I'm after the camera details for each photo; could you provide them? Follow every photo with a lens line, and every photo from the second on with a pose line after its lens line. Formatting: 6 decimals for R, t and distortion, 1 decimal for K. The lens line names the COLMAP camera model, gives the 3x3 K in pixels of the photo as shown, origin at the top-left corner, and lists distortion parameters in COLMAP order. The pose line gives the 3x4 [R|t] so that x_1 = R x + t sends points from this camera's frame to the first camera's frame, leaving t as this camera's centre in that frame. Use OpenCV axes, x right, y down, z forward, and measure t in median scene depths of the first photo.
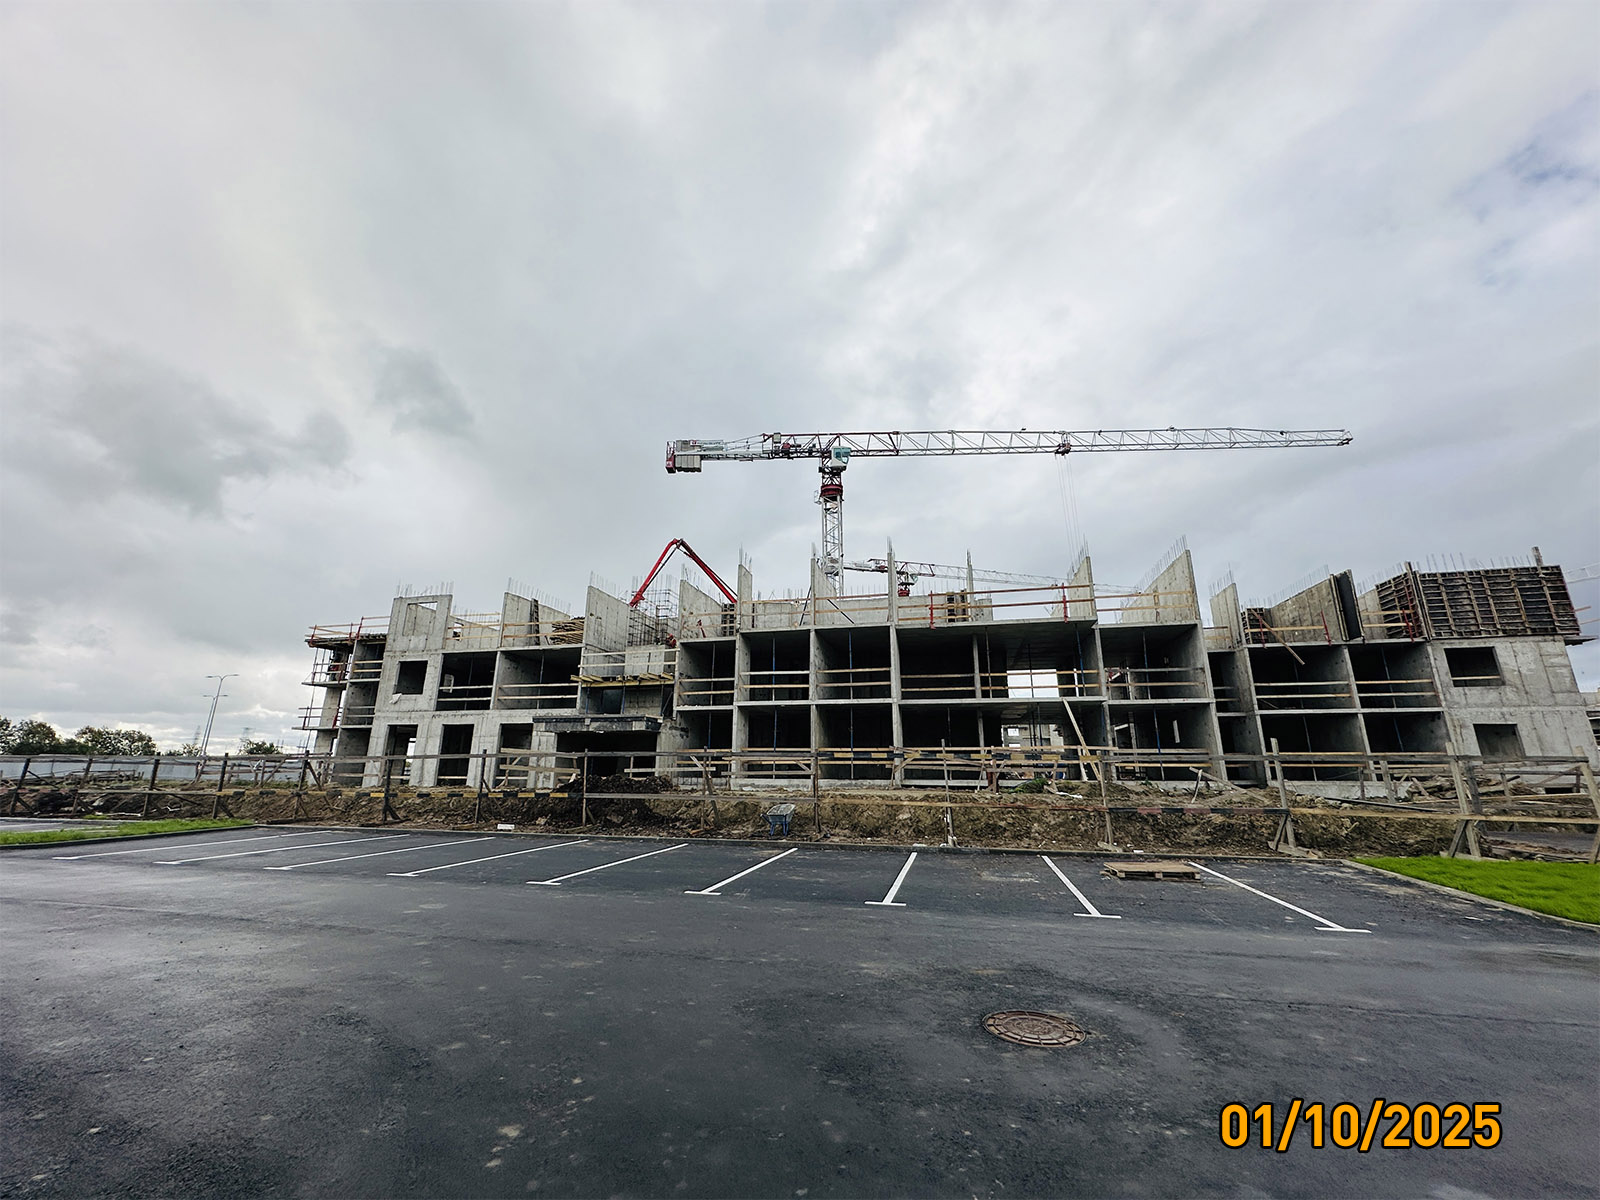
lens RADIAL K [[633.5, 0, 800.1], [0, 633.5, 601.6], [0, 0, 1]] dist [-0.001269, 0.000387]
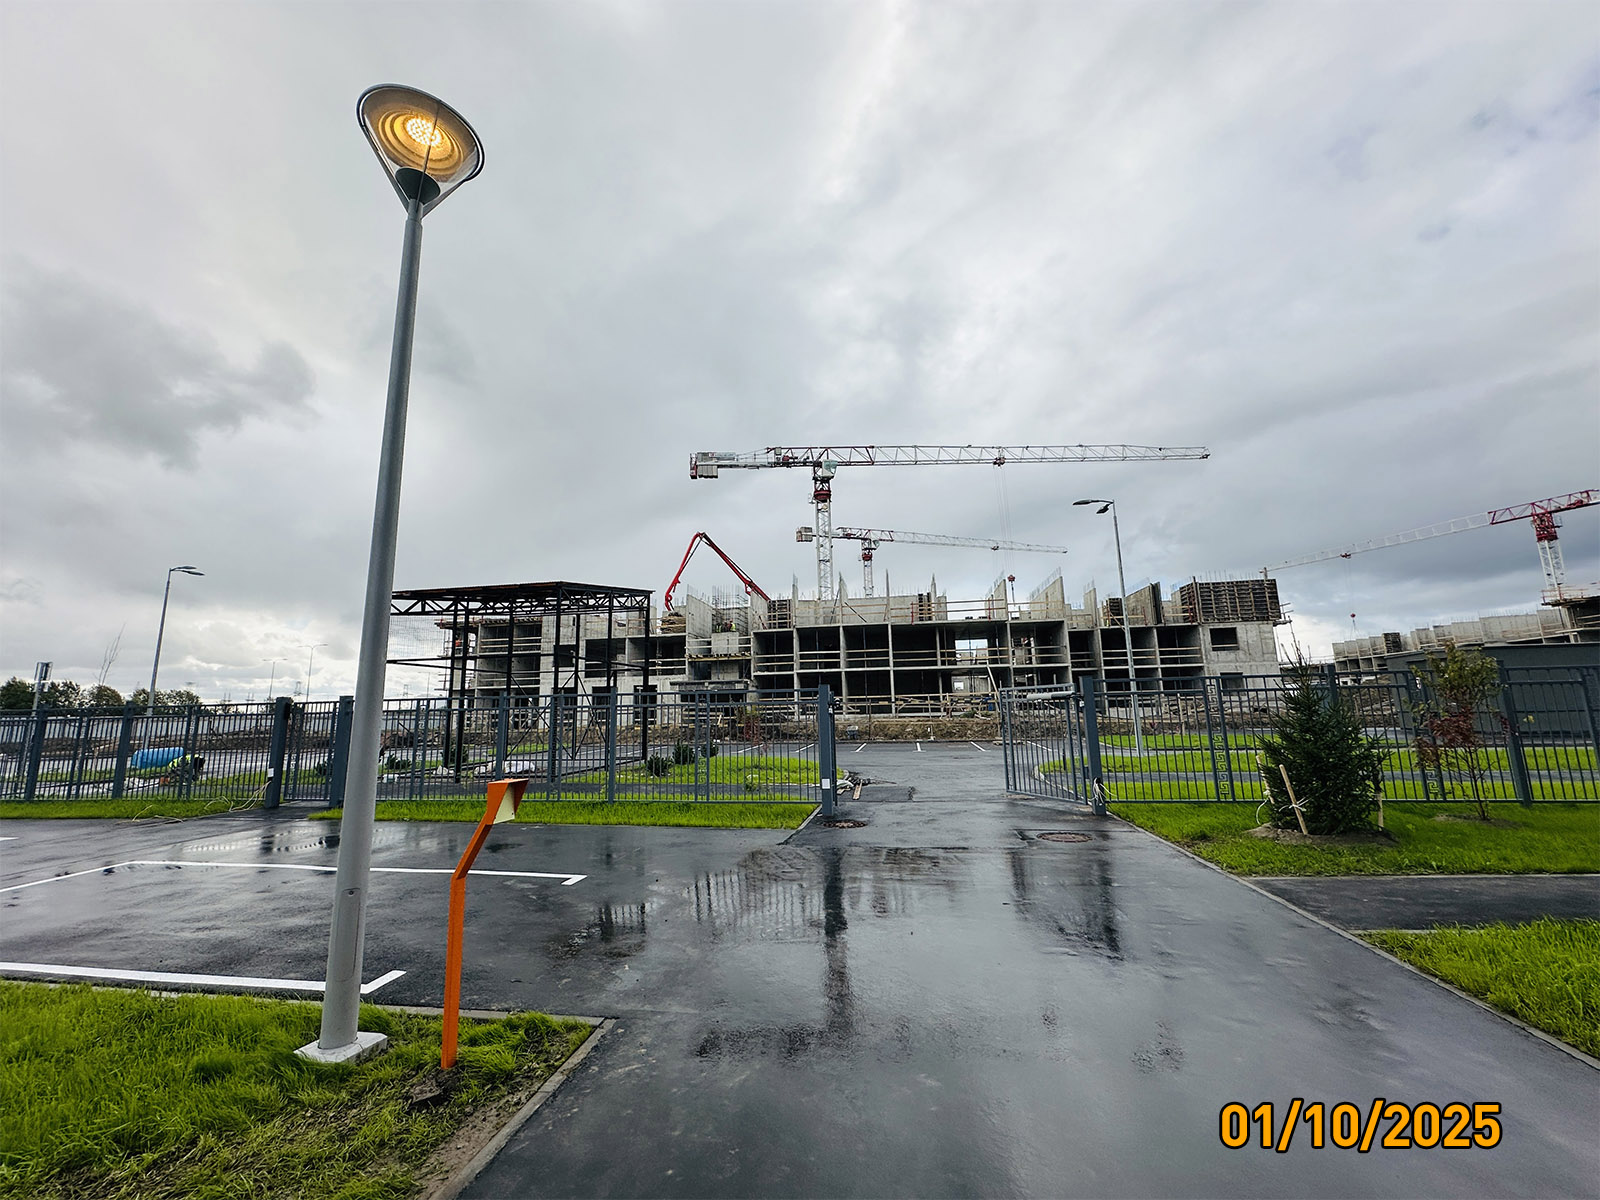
lens RADIAL K [[665.1, 0, 798.2], [0, 665.1, 595.1], [0, 0, 1]] dist [0.001147, 0.000066]
pose [[0.996059, -0.012449, 0.087813, -0.234014], [0.004513, 0.995932, 0.089996, -0.185251], [-0.088576, -0.089245, 0.992063, -0.674469]]
